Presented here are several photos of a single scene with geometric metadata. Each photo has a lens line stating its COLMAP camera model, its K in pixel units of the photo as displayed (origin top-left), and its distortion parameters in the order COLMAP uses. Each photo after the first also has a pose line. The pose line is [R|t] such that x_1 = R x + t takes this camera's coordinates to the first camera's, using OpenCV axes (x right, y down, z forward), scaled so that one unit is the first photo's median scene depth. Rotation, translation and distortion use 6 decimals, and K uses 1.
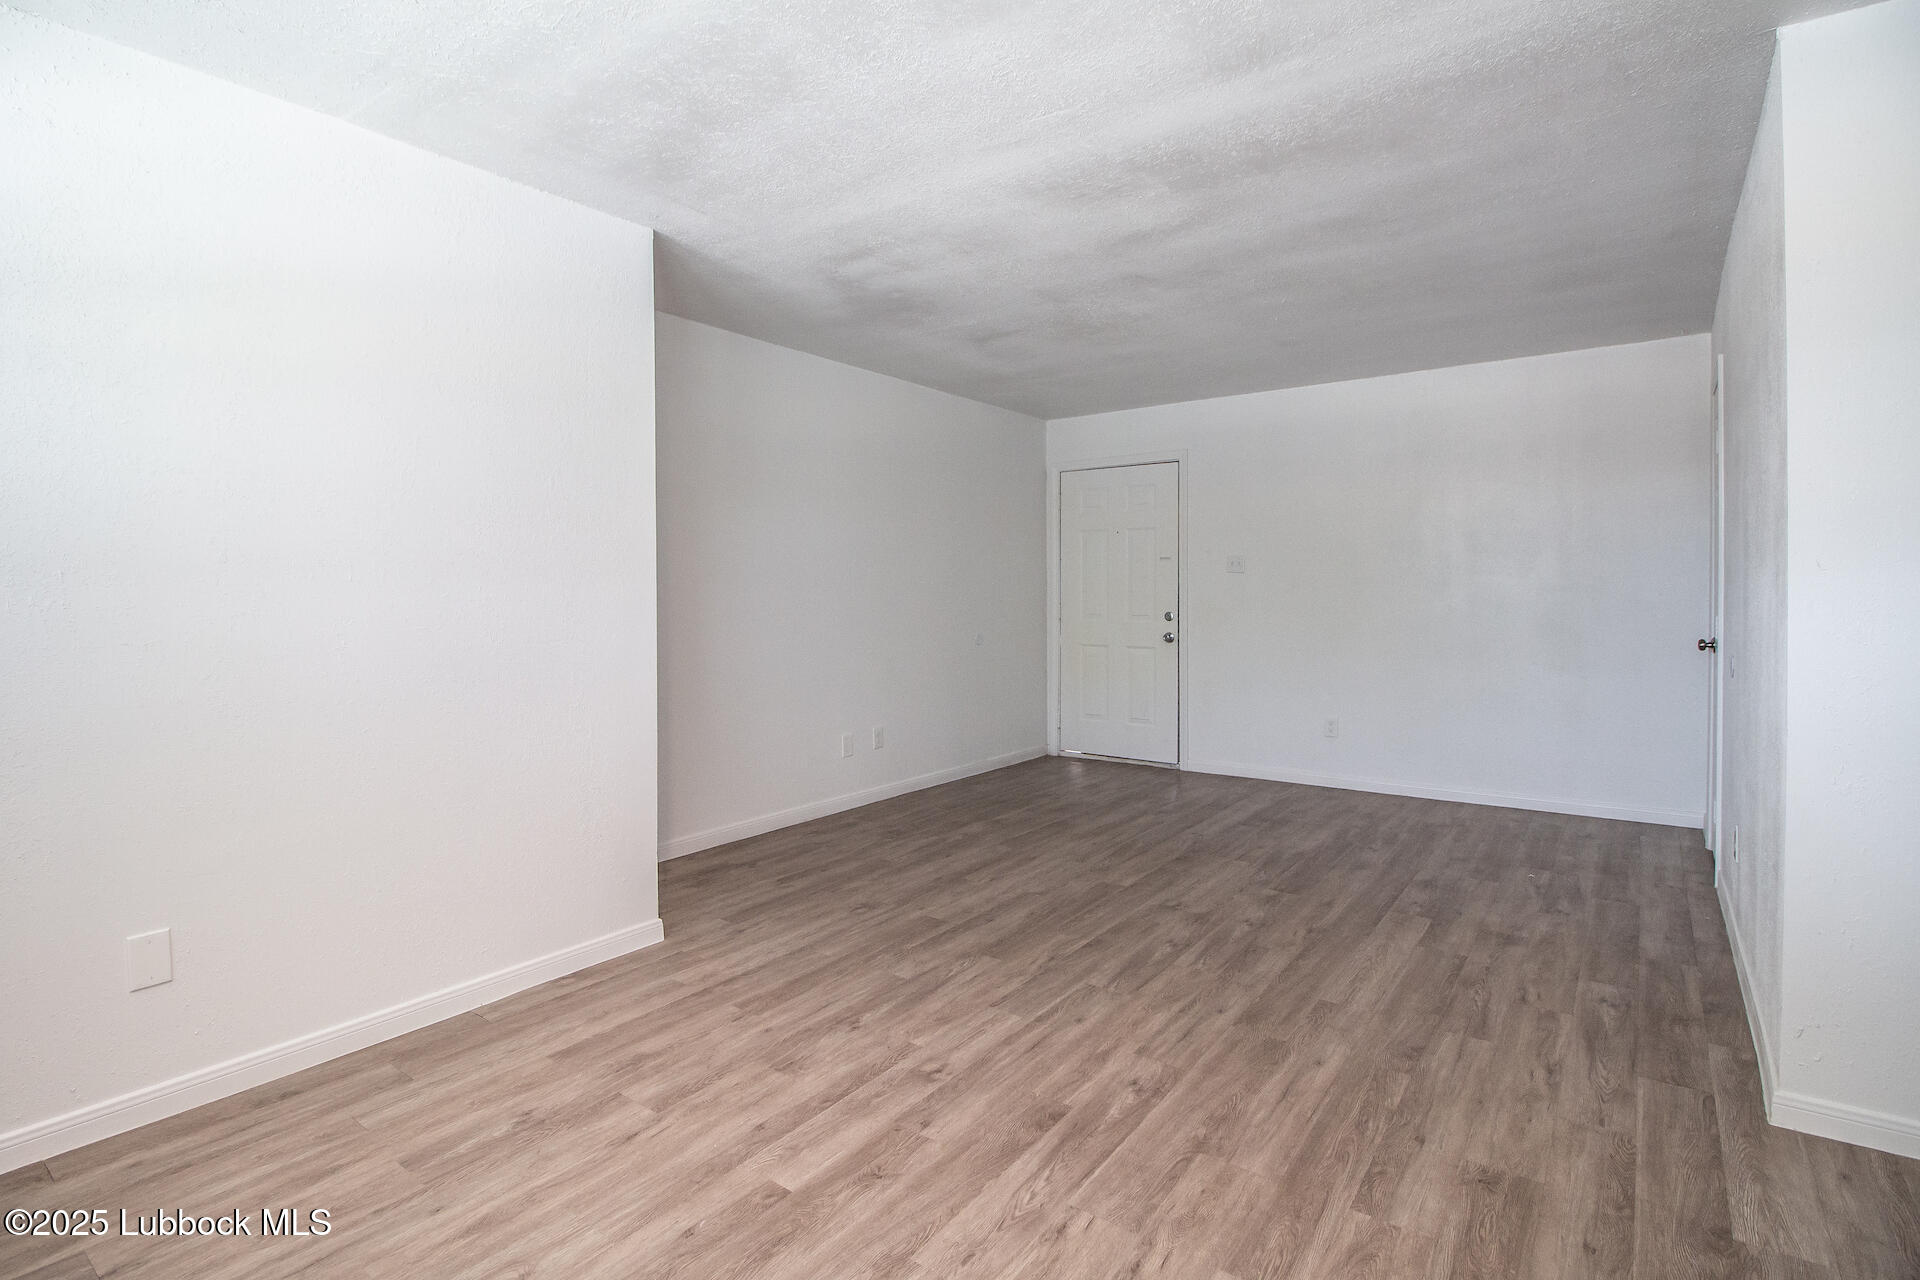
lens RADIAL K [[944.5, 0, 994.7], [0, 944.5, 592.9], [0, 0, 1]] dist [-0.000916, -0.009812]
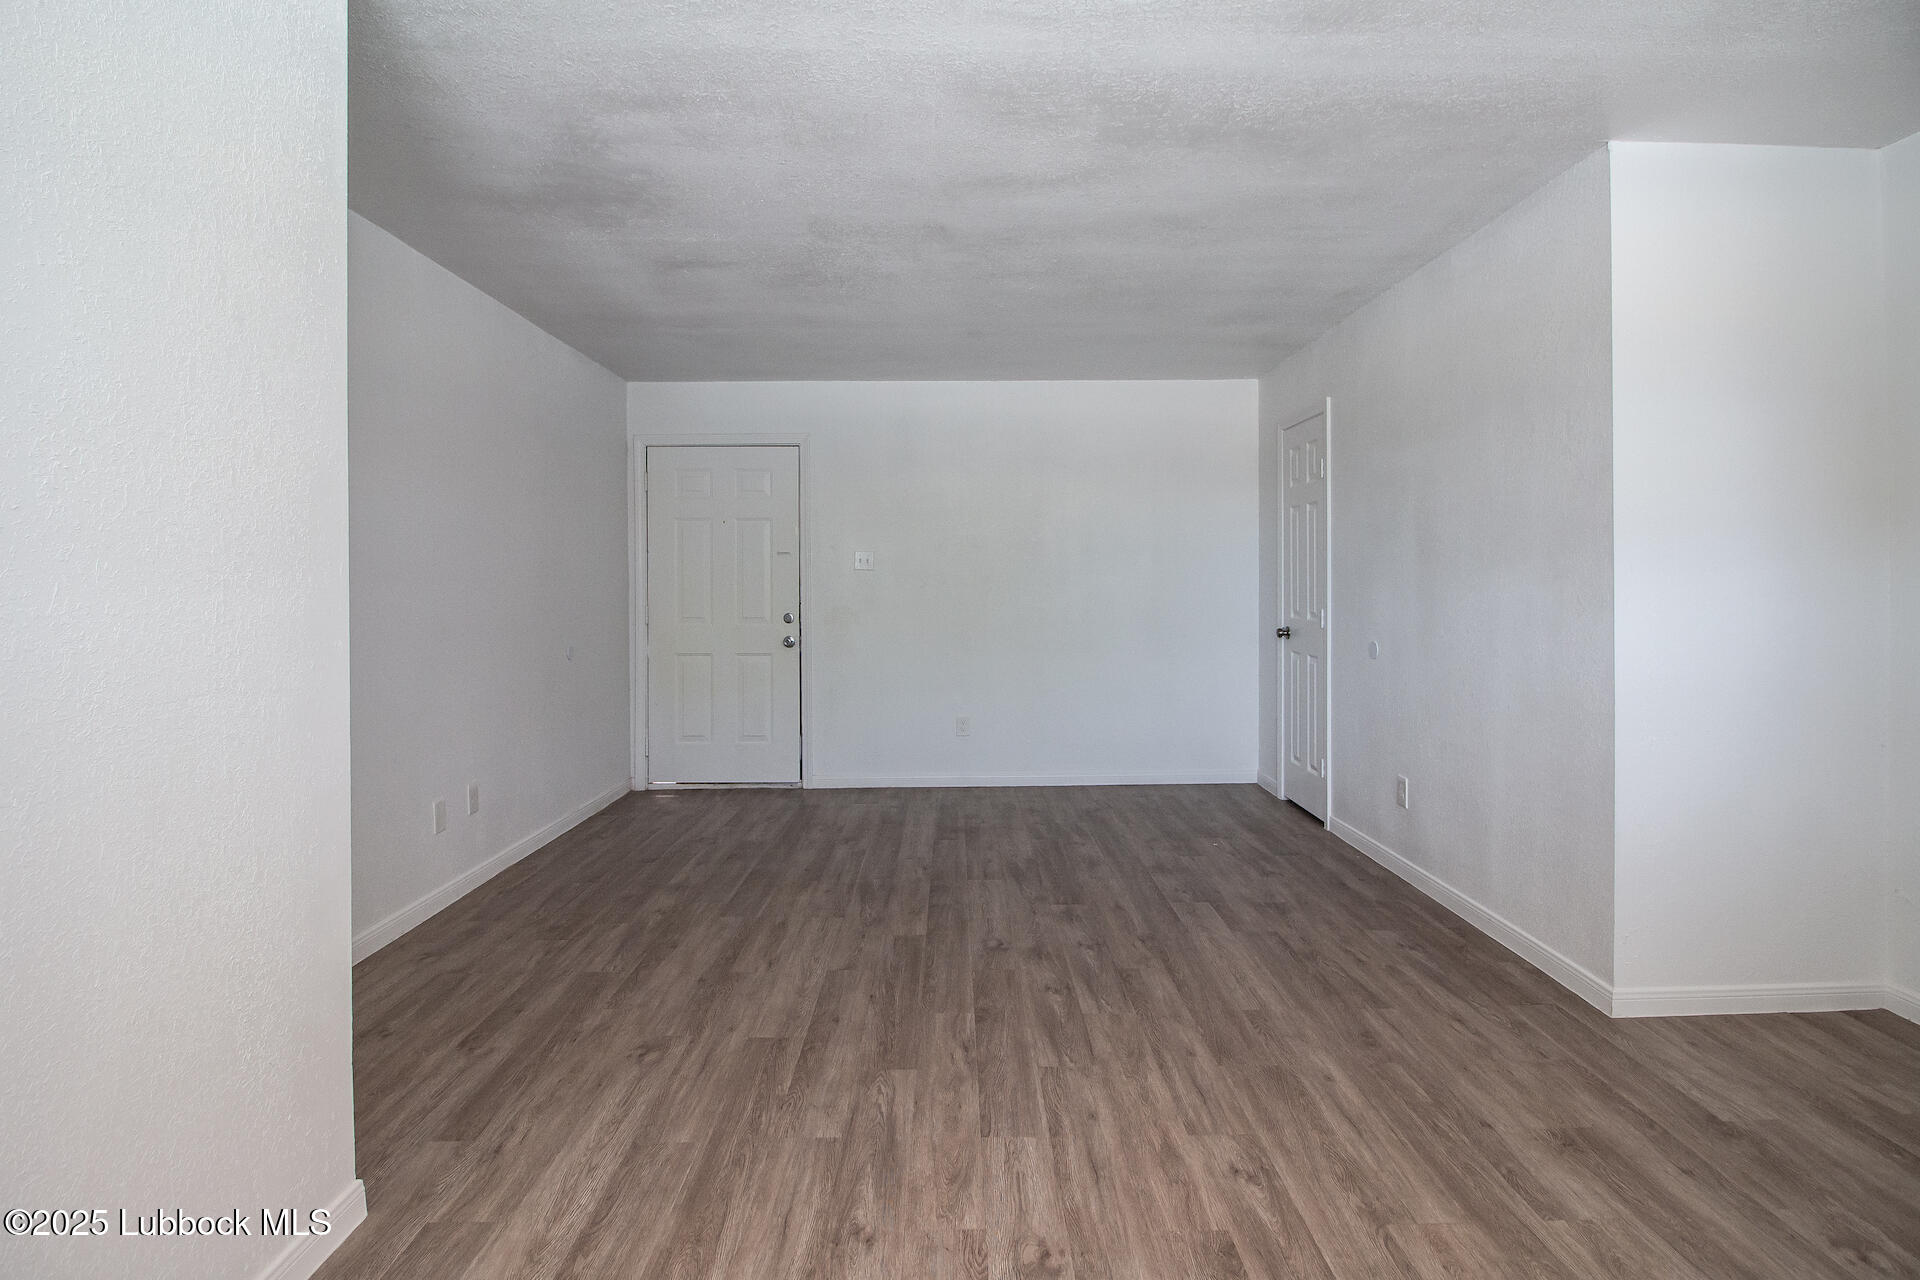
lens RADIAL K [[944.5, 0, 994.7], [0, 944.5, 592.9], [0, 0, 1]] dist [-0.000916, -0.009812]
pose [[0.797437, -0.005355, 0.603378, -0.400877], [0.003249, 0.999984, 0.004582, -0.005568], [-0.603393, -0.001693, 0.797442, 0.338819]]
